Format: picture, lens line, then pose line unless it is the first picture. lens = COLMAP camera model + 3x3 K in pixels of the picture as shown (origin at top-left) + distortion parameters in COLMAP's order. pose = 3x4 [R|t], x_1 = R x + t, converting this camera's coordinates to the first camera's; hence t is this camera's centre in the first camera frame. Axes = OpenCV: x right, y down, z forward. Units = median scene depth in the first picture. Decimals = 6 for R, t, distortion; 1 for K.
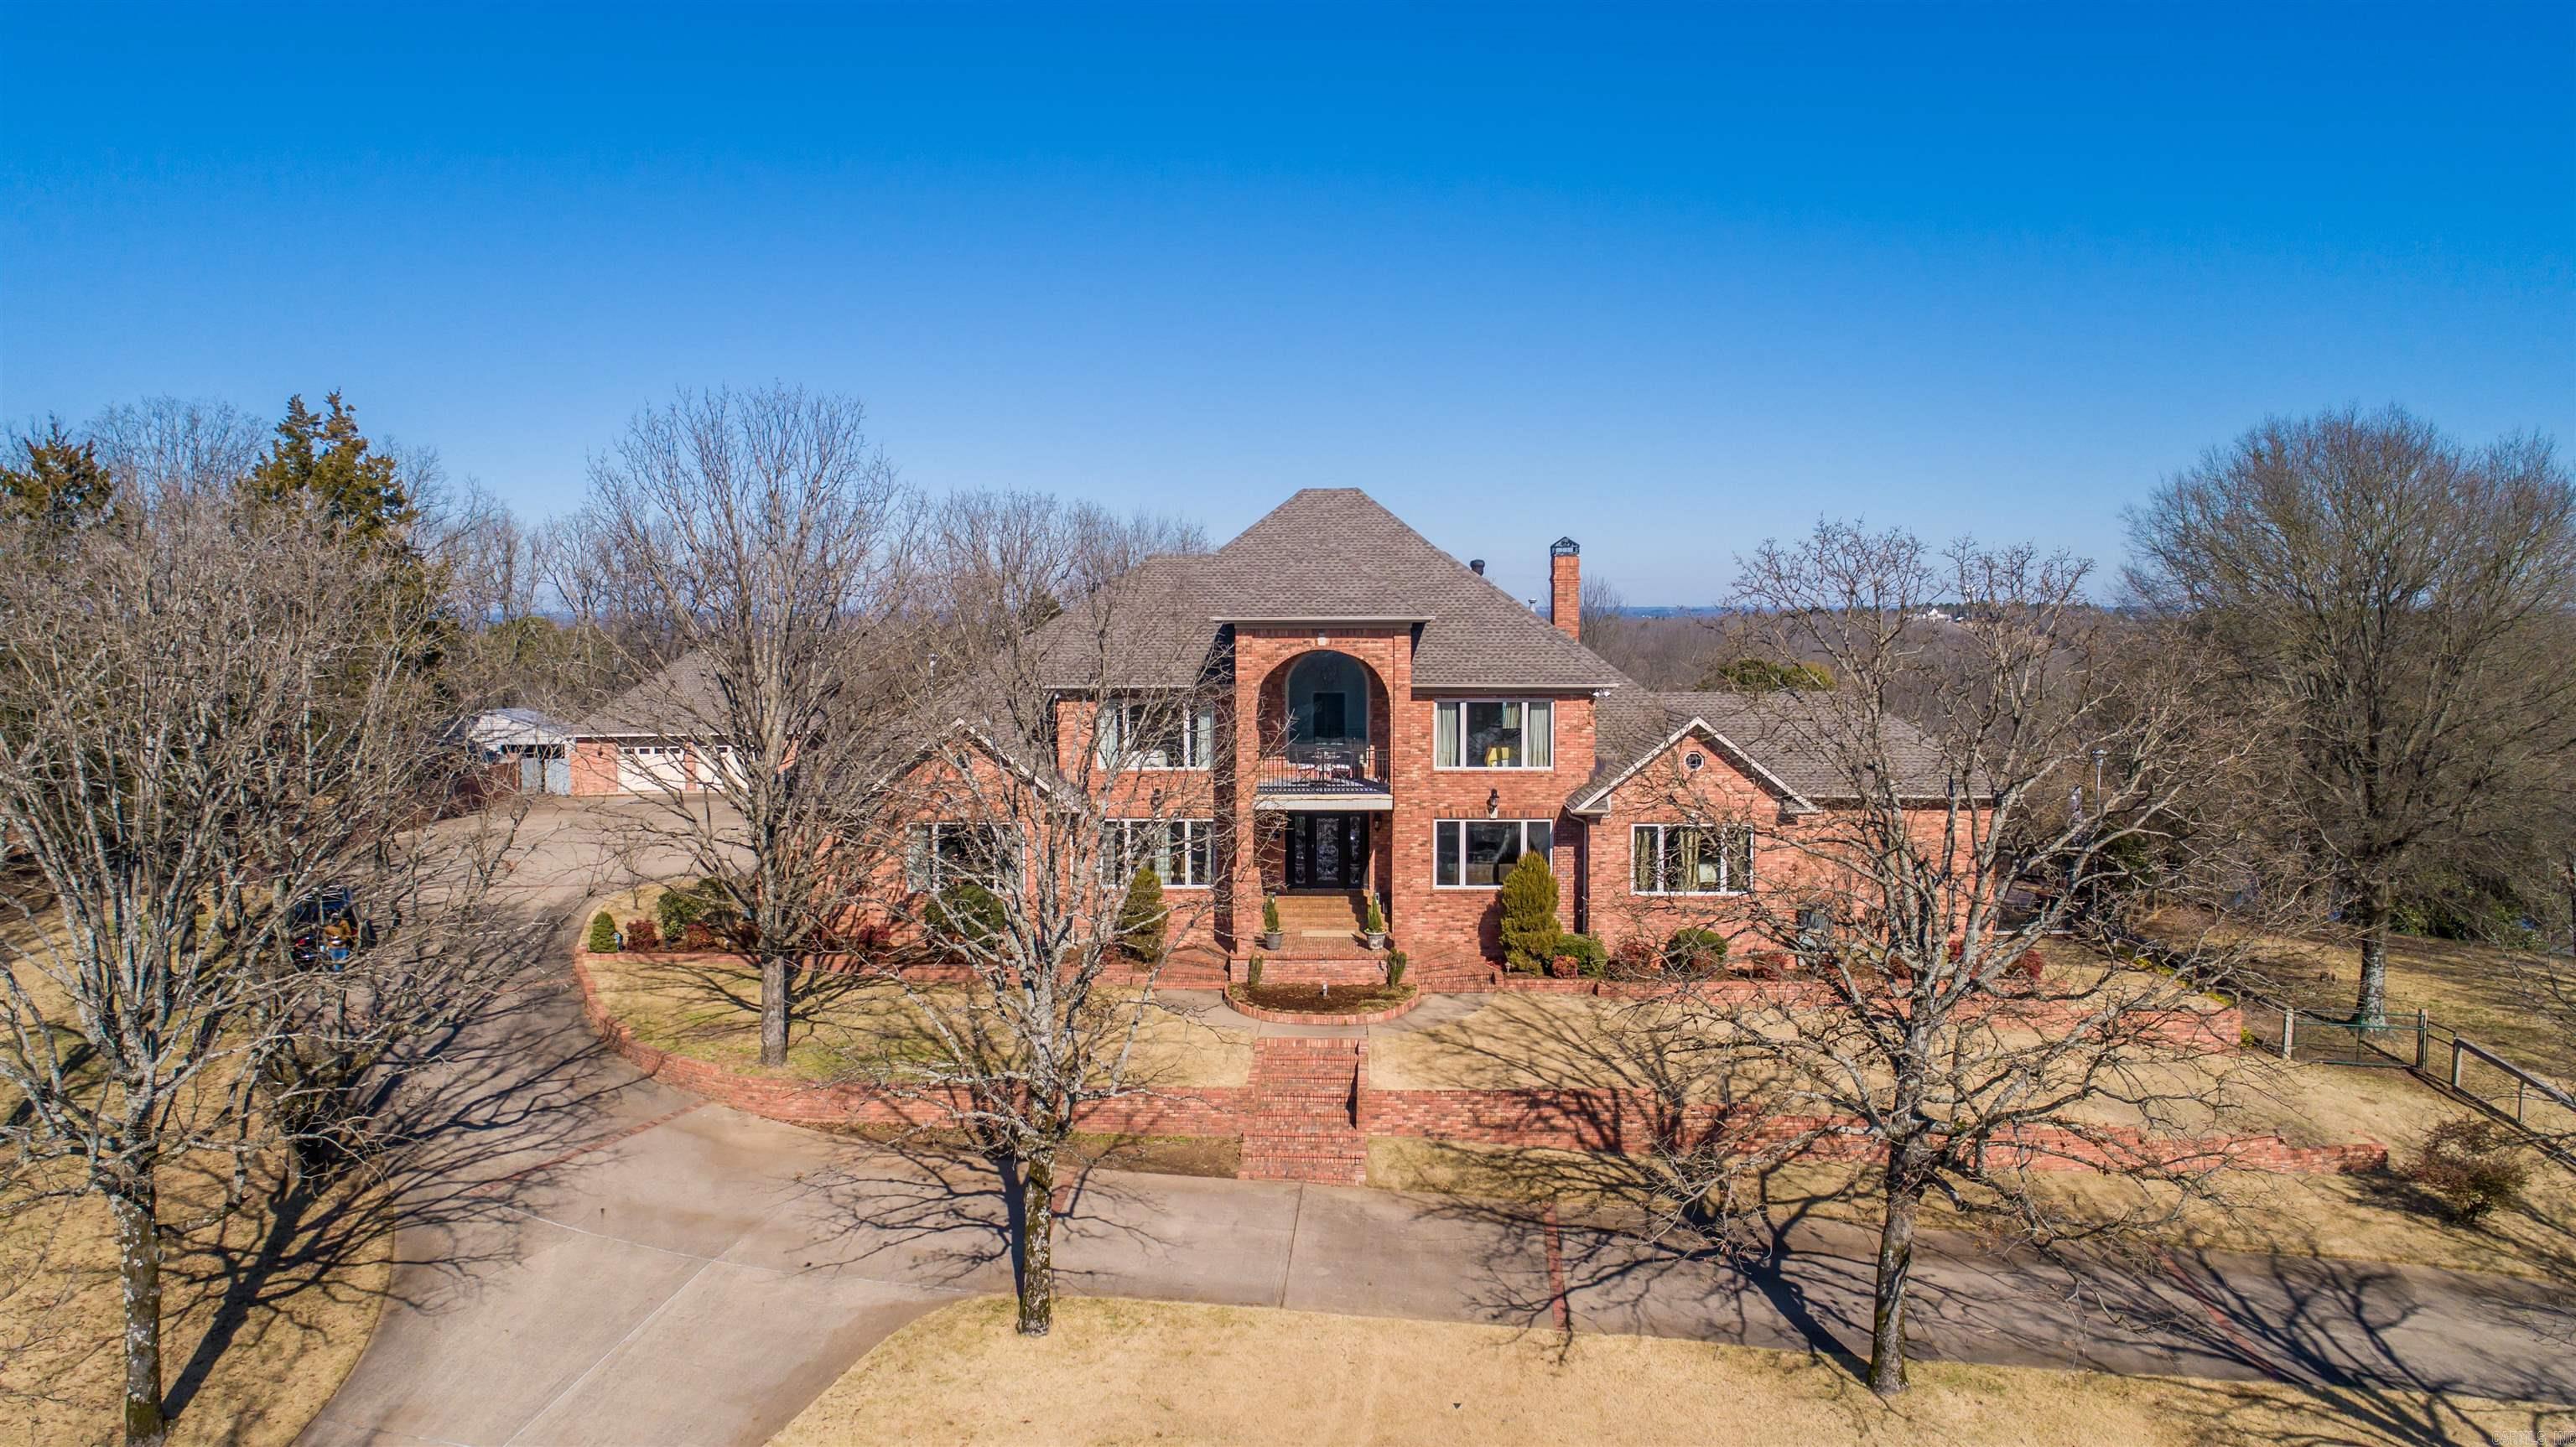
lens RADIAL K [[1722.6, 0, 1288.0], [0, 1722.6, 723.5], [0, 0, 1]] dist [-0.006291, 0.000444]
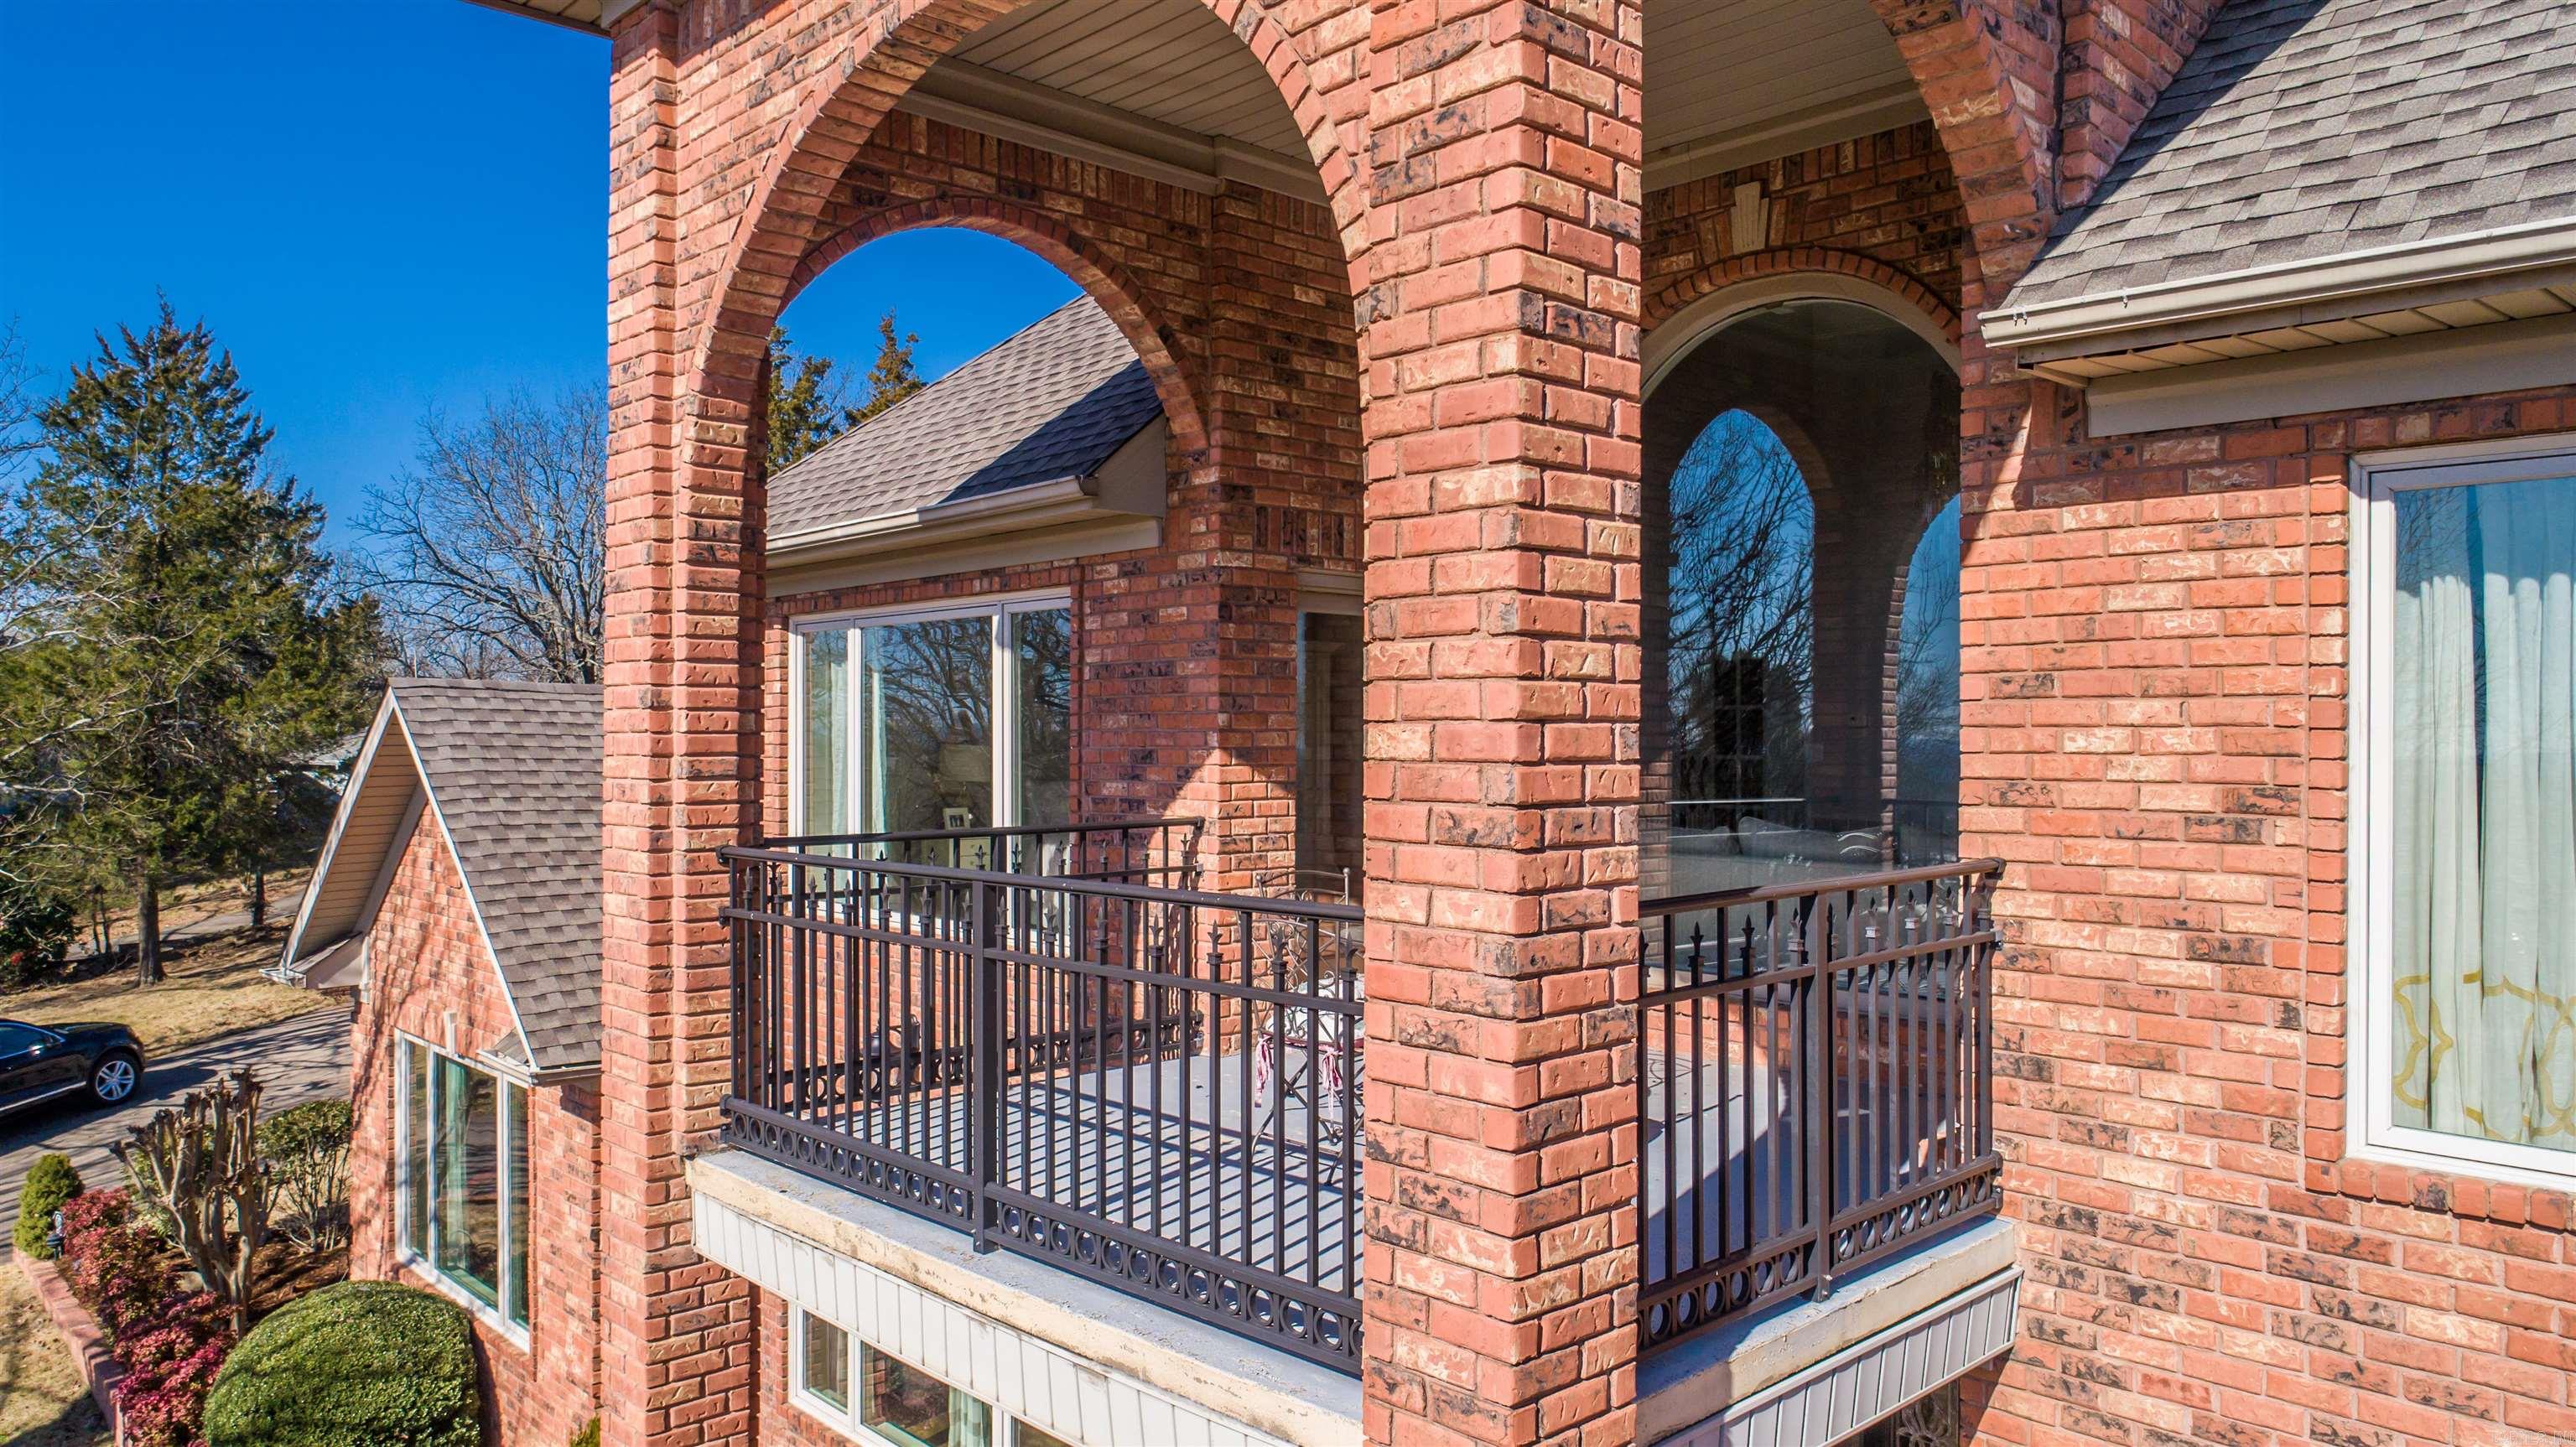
lens RADIAL K [[1708.5, 0, 1288.0], [0, 1708.5, 723.5], [0, 0, 1]] dist [-0.025431, -0.001129]
pose [[0.715888, 0.000254, -0.698215, 0.114489], [-0.050183, 0.997432, -0.051090, 0.010141], [0.696410, 0.071613, 0.714062, 0.922871]]
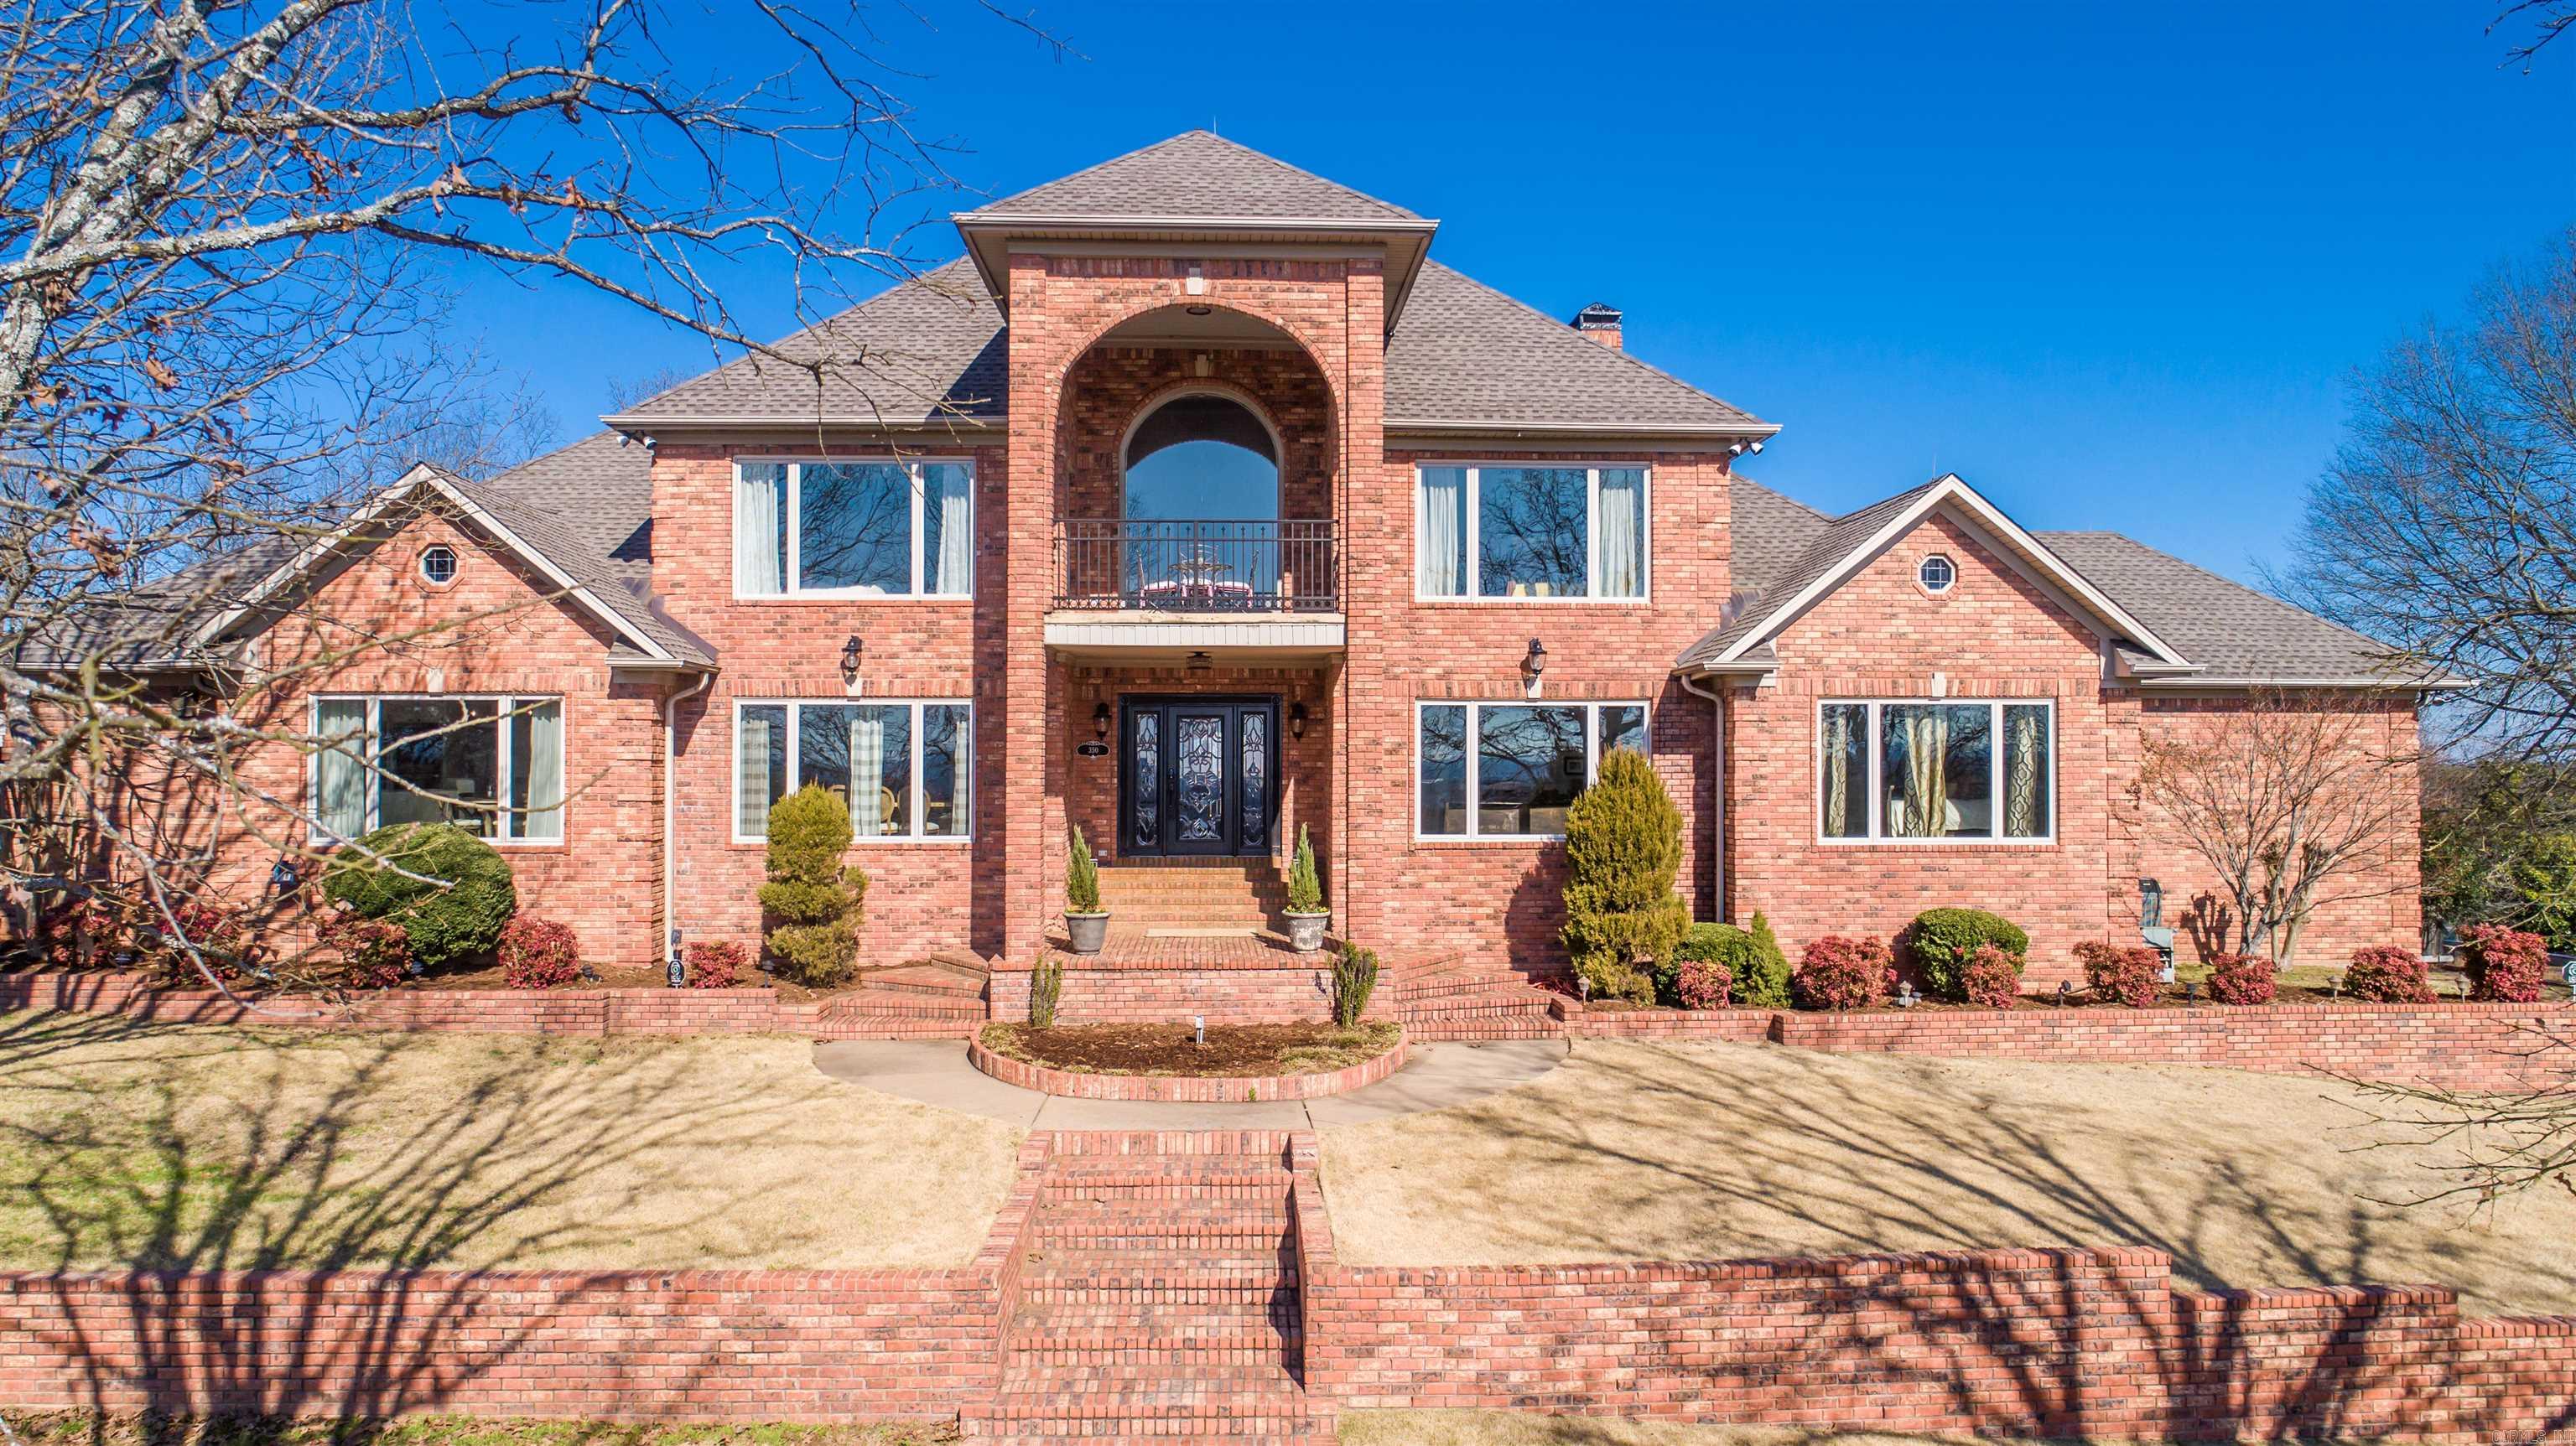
lens RADIAL K [[1722.5, 0, 1288.0], [0, 1722.5, 723.0], [0, 0, 1]] dist [-0.006291, 0.000444]
pose [[0.996422, 0.005654, 0.084332, 0.006040], [0.001568, 0.996352, -0.085321, 0.109628], [-0.084506, 0.085147, 0.992778, 0.532049]]
